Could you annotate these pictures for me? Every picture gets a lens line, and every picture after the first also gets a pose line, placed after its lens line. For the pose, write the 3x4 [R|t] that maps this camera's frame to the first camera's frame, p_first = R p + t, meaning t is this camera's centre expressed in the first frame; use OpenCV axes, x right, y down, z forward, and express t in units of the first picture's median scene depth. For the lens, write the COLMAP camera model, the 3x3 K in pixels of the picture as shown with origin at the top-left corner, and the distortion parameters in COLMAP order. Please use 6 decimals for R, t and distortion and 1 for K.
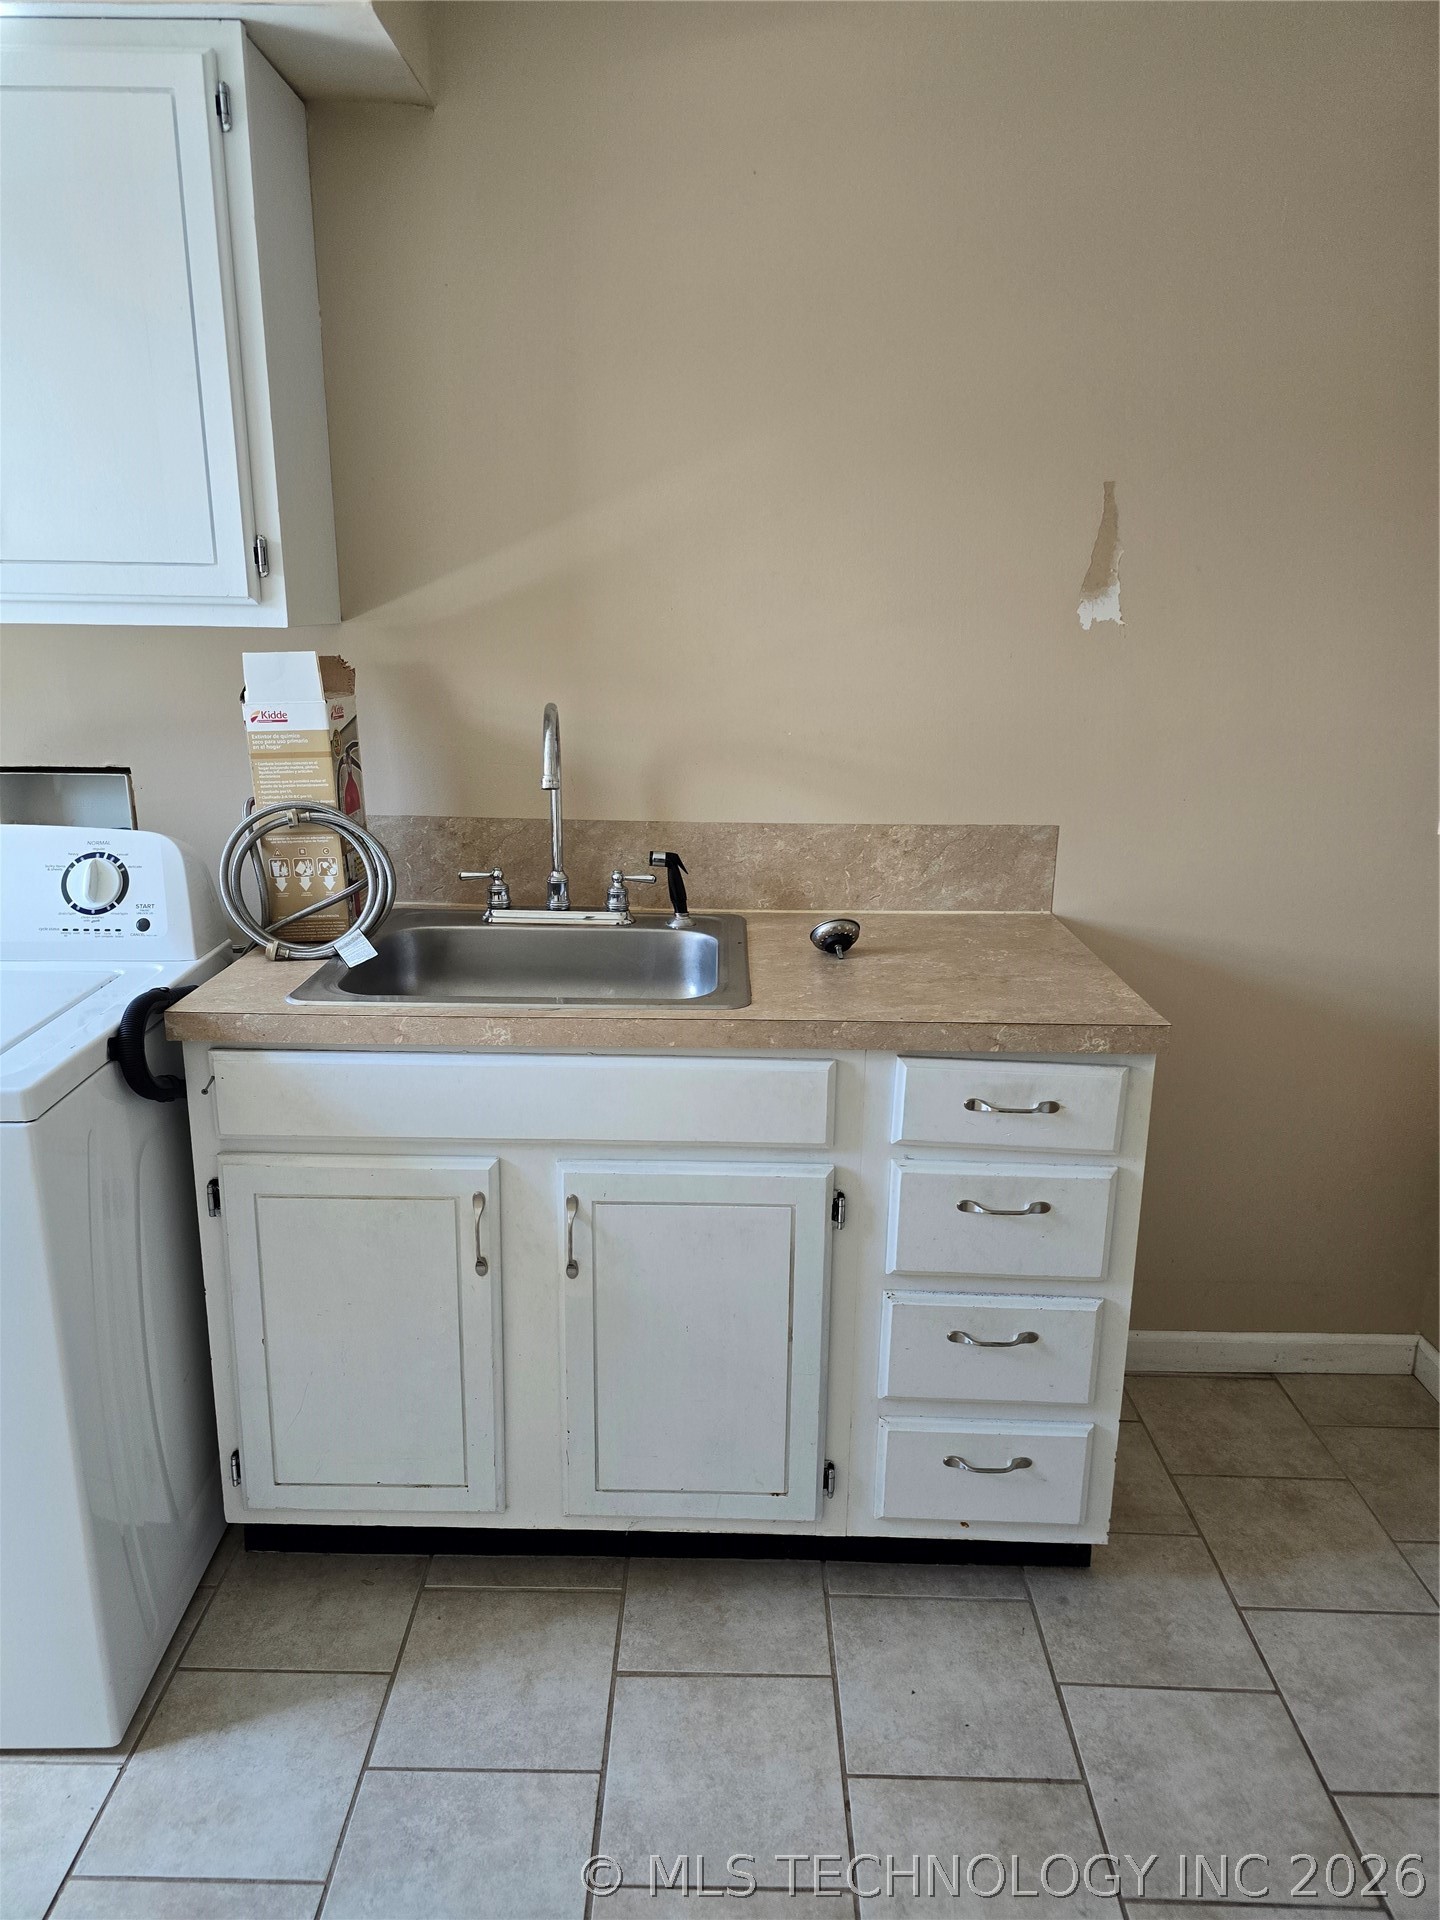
lens RADIAL K [[1327.7, 0, 720.0], [0, 1327.7, 960.0], [0, 0, 1]] dist [0.053914, -0.051288]
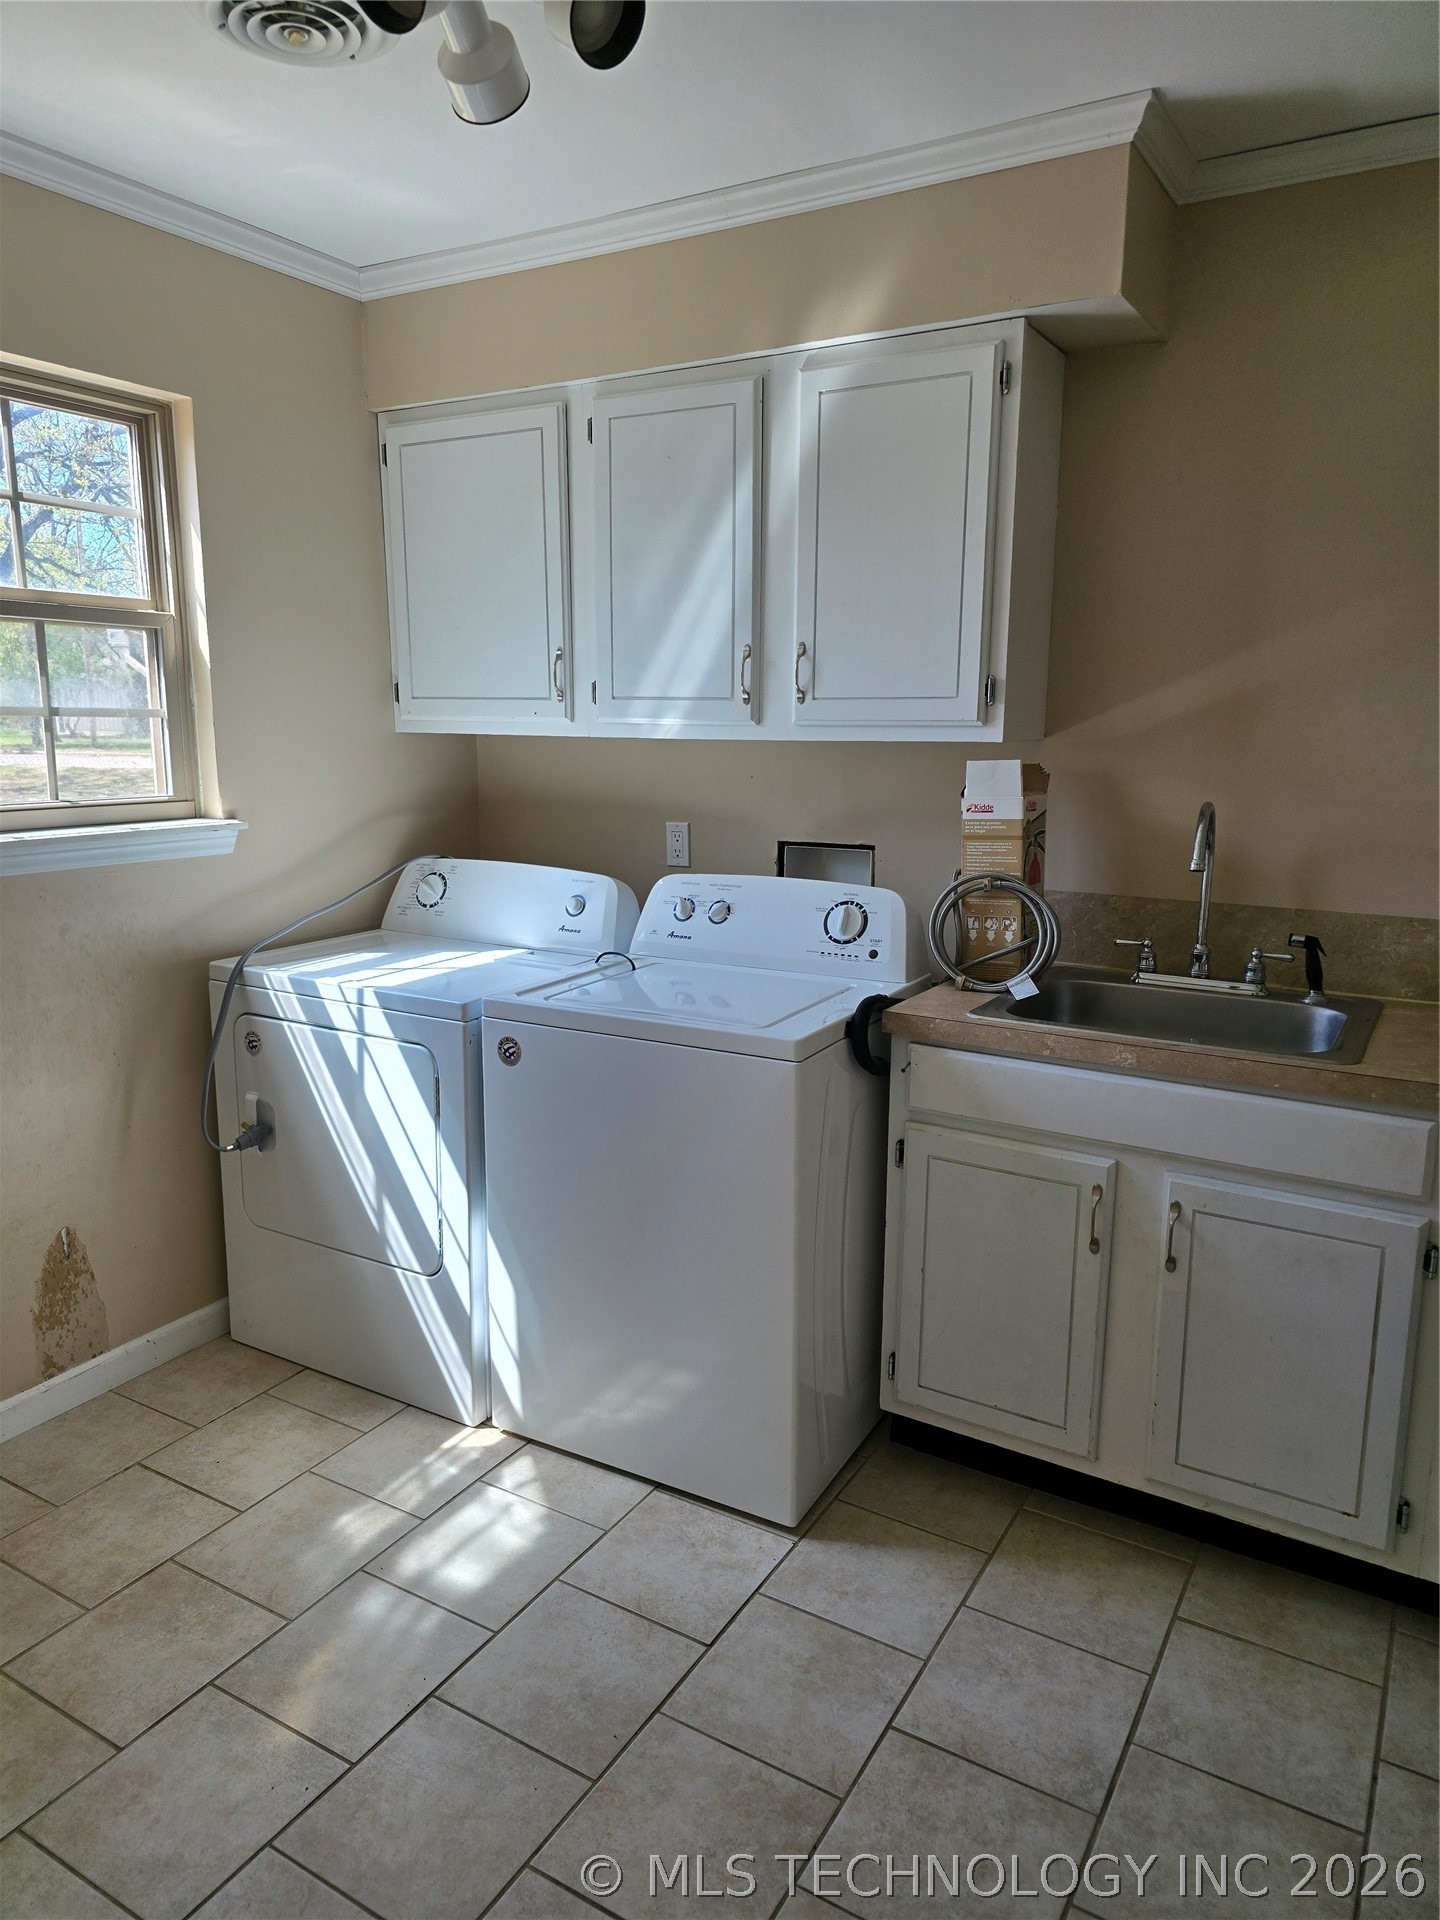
lens RADIAL K [[1300.5, 0, 715.1], [0, 1300.5, 975.9], [0, 0, 1]] dist [0.085967, -0.080403]
pose [[0.869131, 0.091135, -0.486113, 0.082253], [-0.124413, 0.991557, -0.036547, 0.065351], [0.478678, 0.092243, 0.873132, -0.249496]]
